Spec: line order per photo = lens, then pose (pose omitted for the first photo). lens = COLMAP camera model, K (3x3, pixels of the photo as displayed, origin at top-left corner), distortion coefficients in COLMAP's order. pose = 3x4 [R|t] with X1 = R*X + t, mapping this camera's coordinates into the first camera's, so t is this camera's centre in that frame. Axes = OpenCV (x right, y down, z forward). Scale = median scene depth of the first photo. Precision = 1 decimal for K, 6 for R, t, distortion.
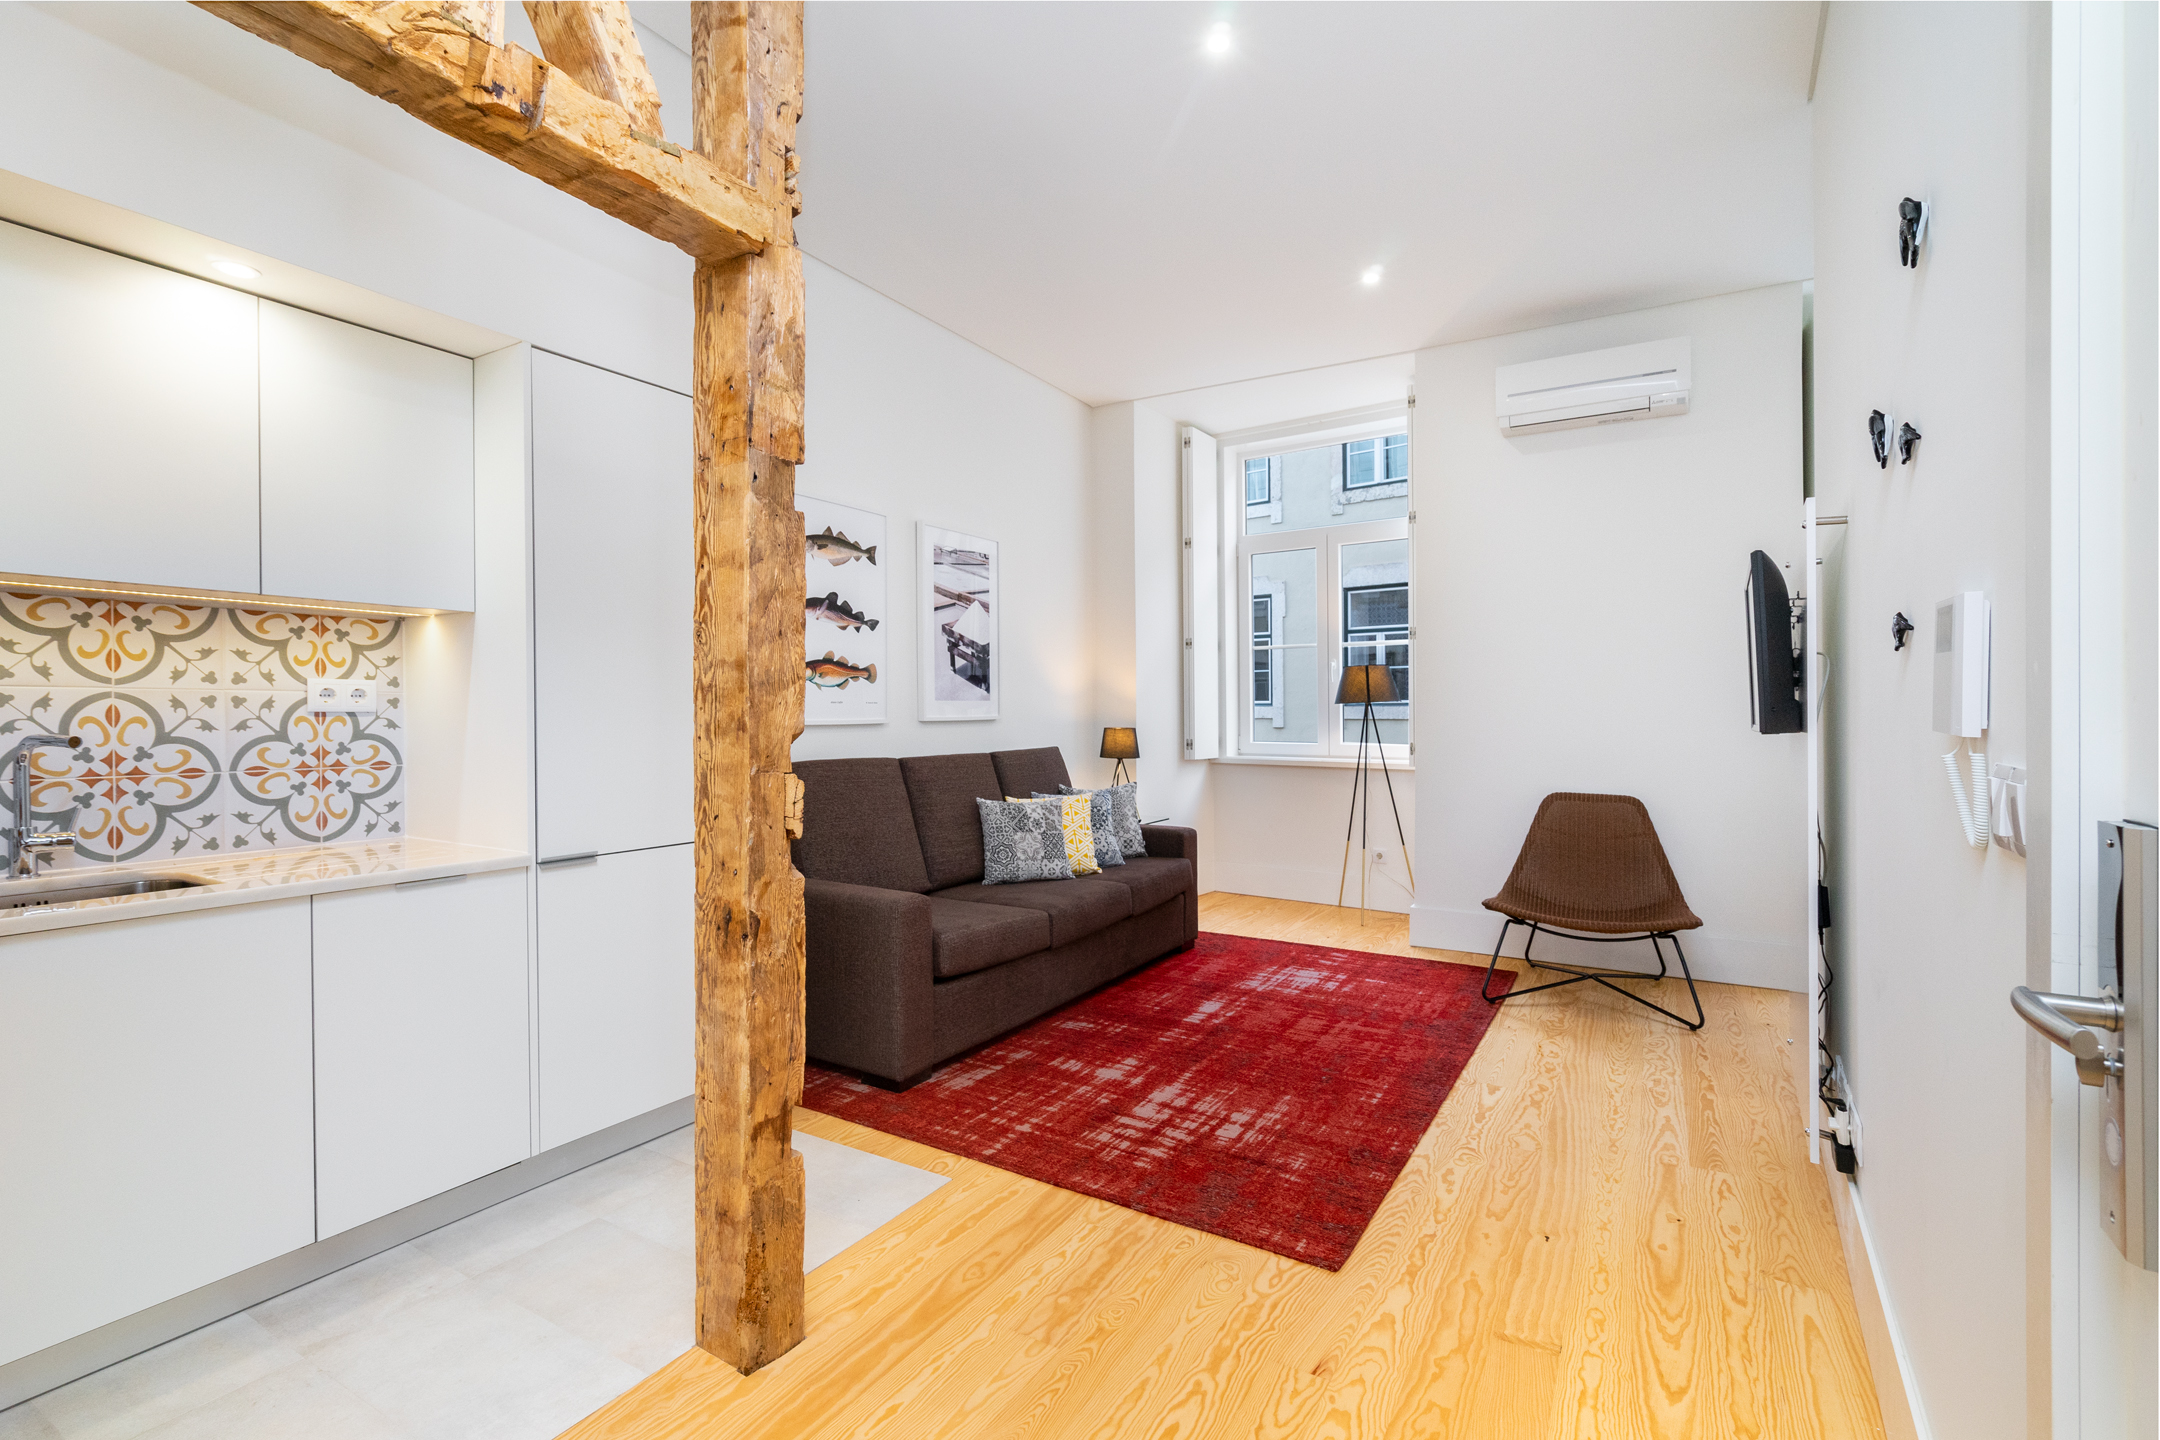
lens RADIAL K [[977.2, 0, 1073.3], [0, 977.2, 695.3], [0, 0, 1]] dist [-0.002627, 0.000074]
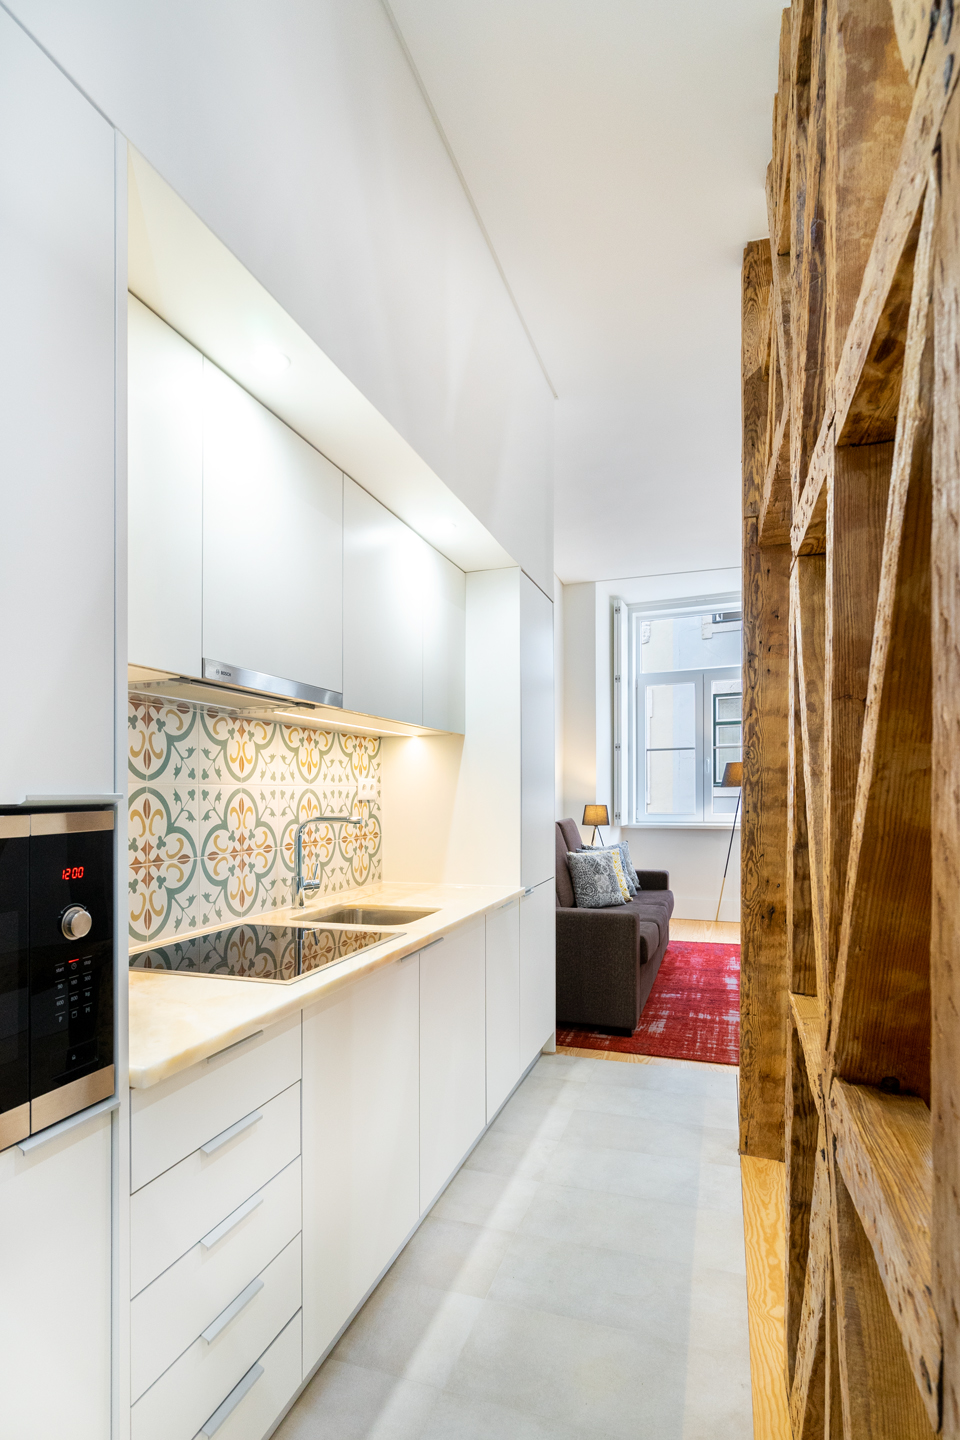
lens RADIAL K [[764.1, 0, 439.1], [0, 764.1, 782.3], [0, 0, 1]] dist [-0.002563, -0.000392]
pose [[0.982311, -0.008136, 0.187080, -0.518696], [0.007803, 0.999966, 0.002514, -0.007392], [-0.187095, -0.001010, 0.982341, -0.113482]]
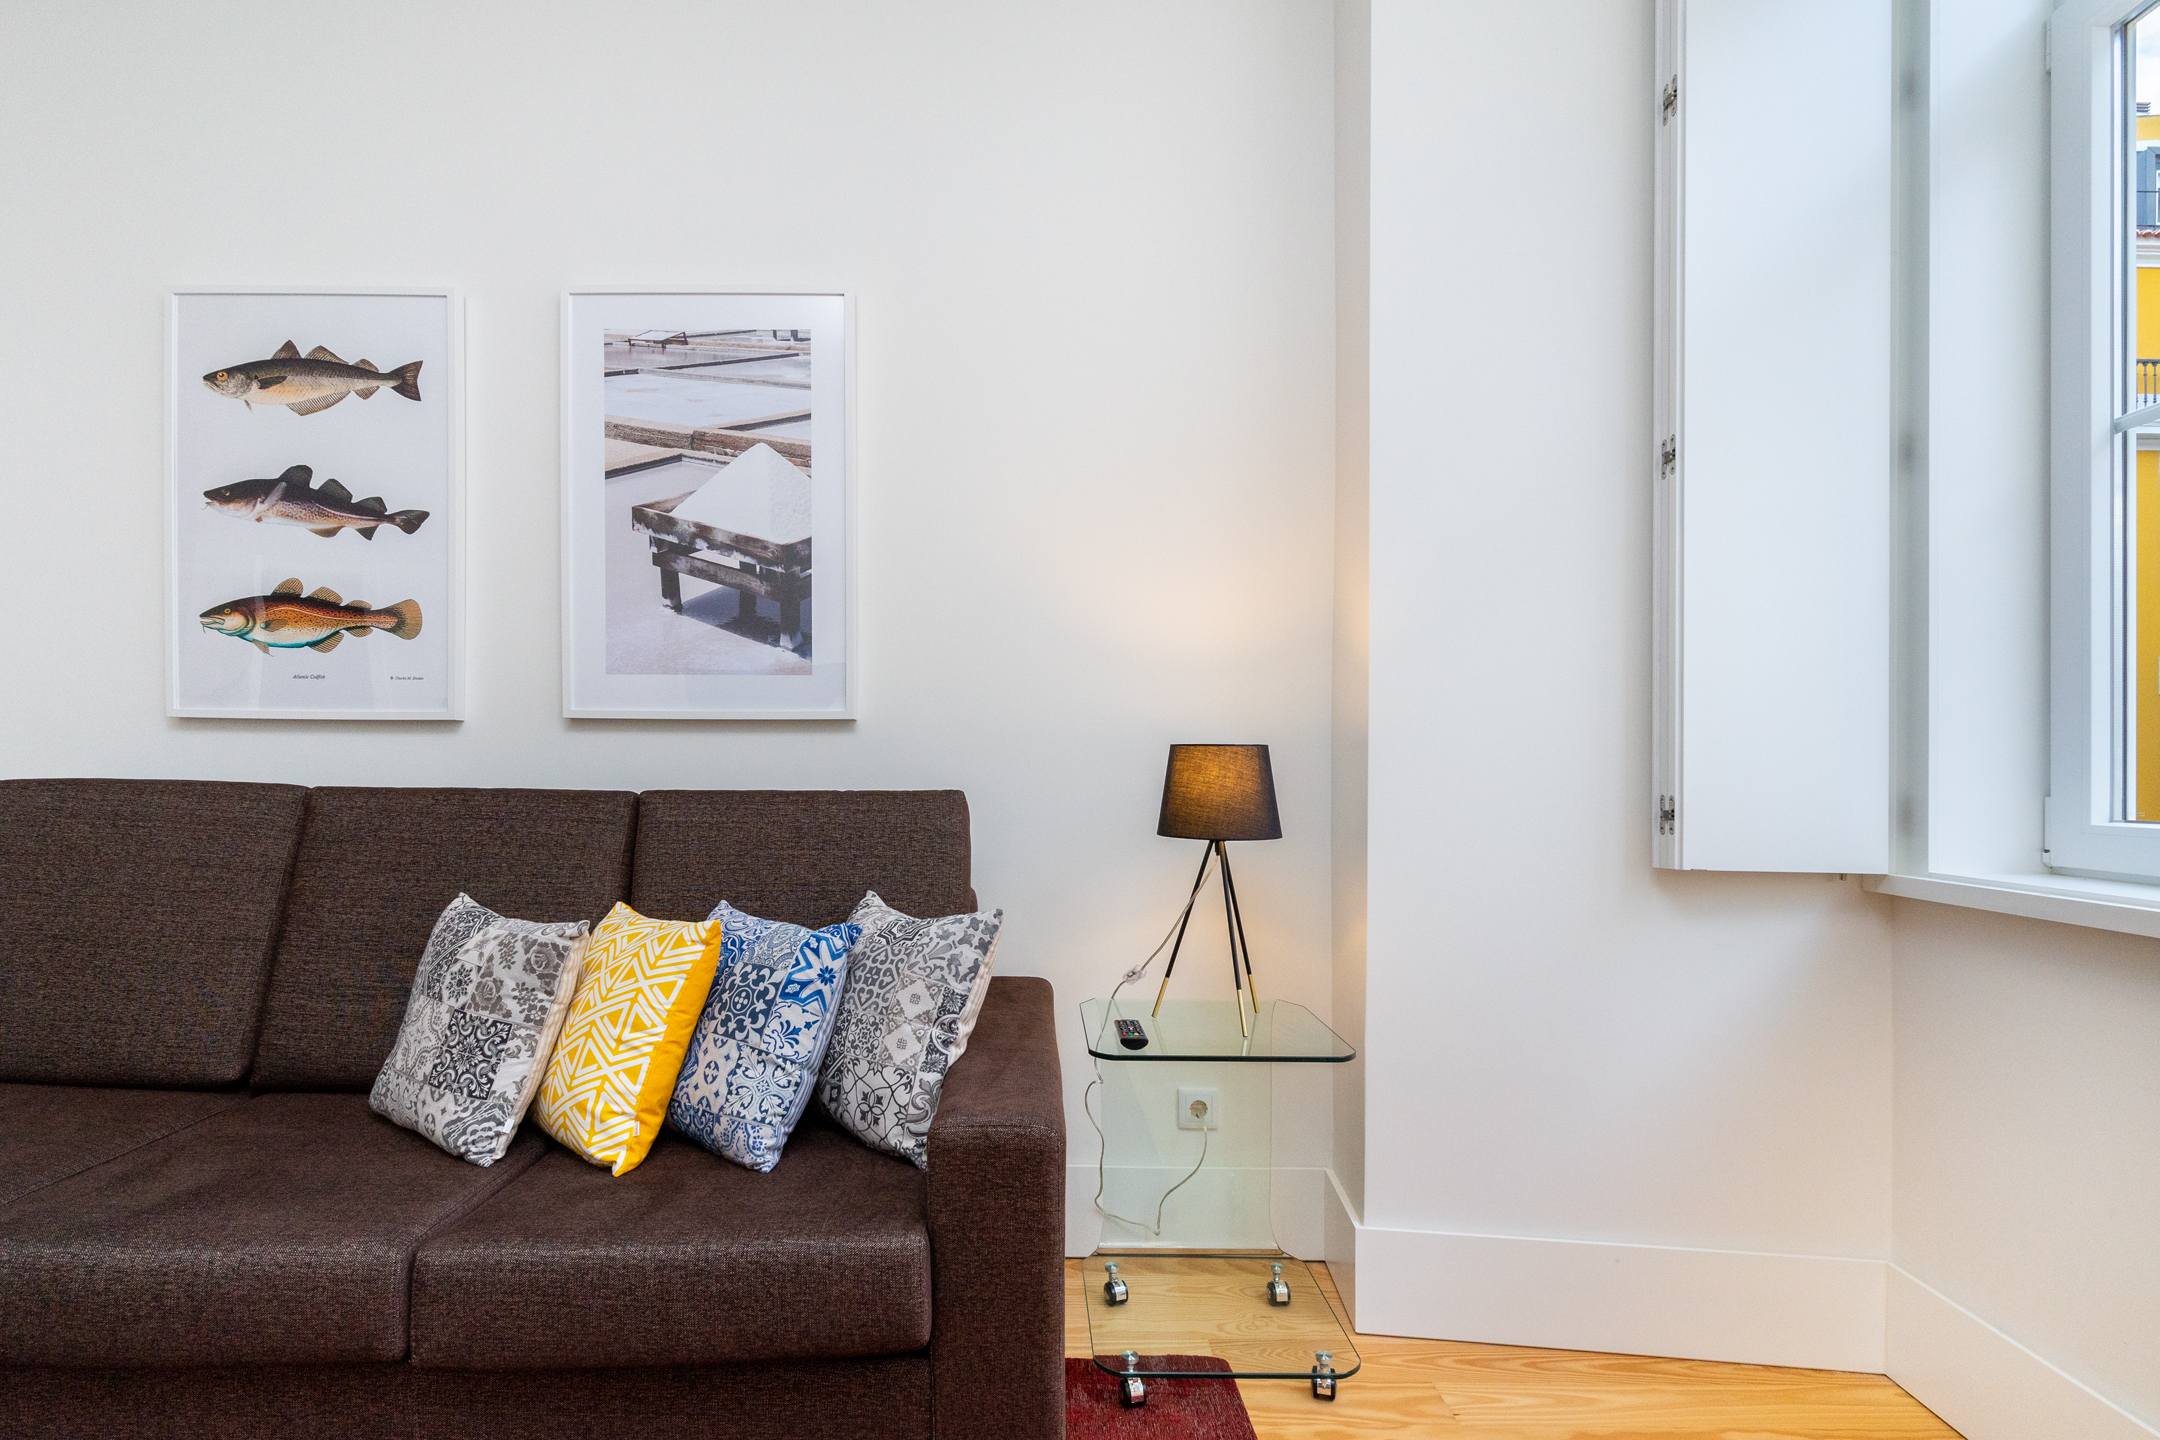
lens RADIAL K [[1146.1, 0, 1080.0], [0, 1146.1, 720.0], [0, 0, 1]] dist [-0.002563, -0.000392]
pose [[0.517868, -0.038452, -0.854596, 0.458891], [0.002878, 0.999062, -0.043208, 0.053906], [0.855456, 0.019917, 0.517493, 0.993664]]
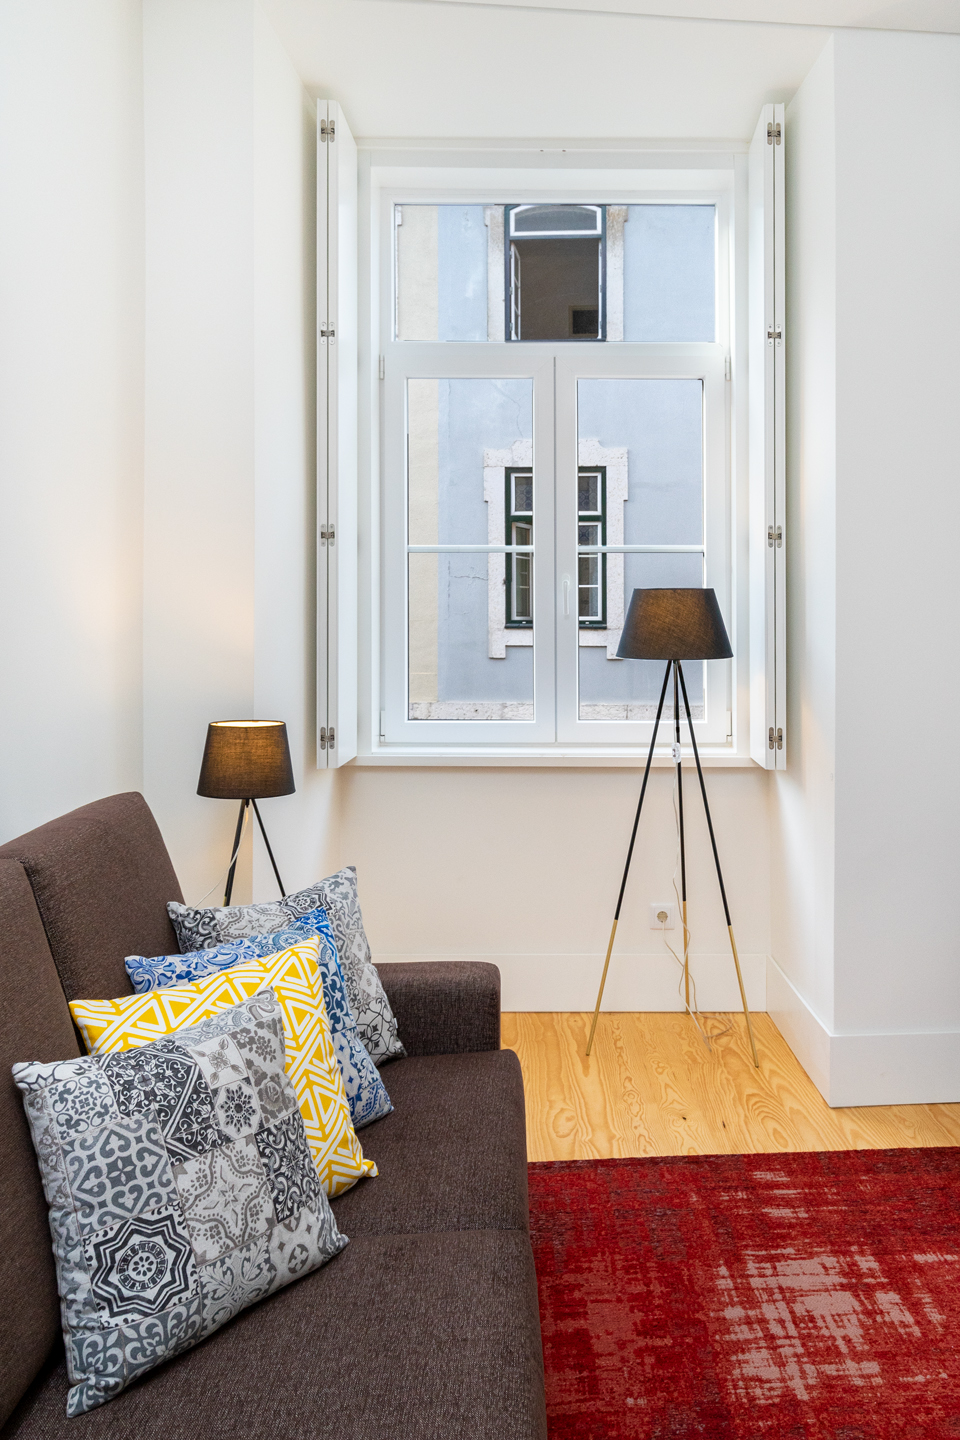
lens RADIAL K [[1113.6, 0, 517.6], [0, 1113.6, 603.3], [0, 0, 1]] dist [-0.008437, -0.006643]
pose [[0.841764, -0.002690, 0.539838, -0.152174], [0.006409, 0.999967, -0.005010, -0.022187], [-0.539807, 0.007677, 0.841754, 0.676779]]
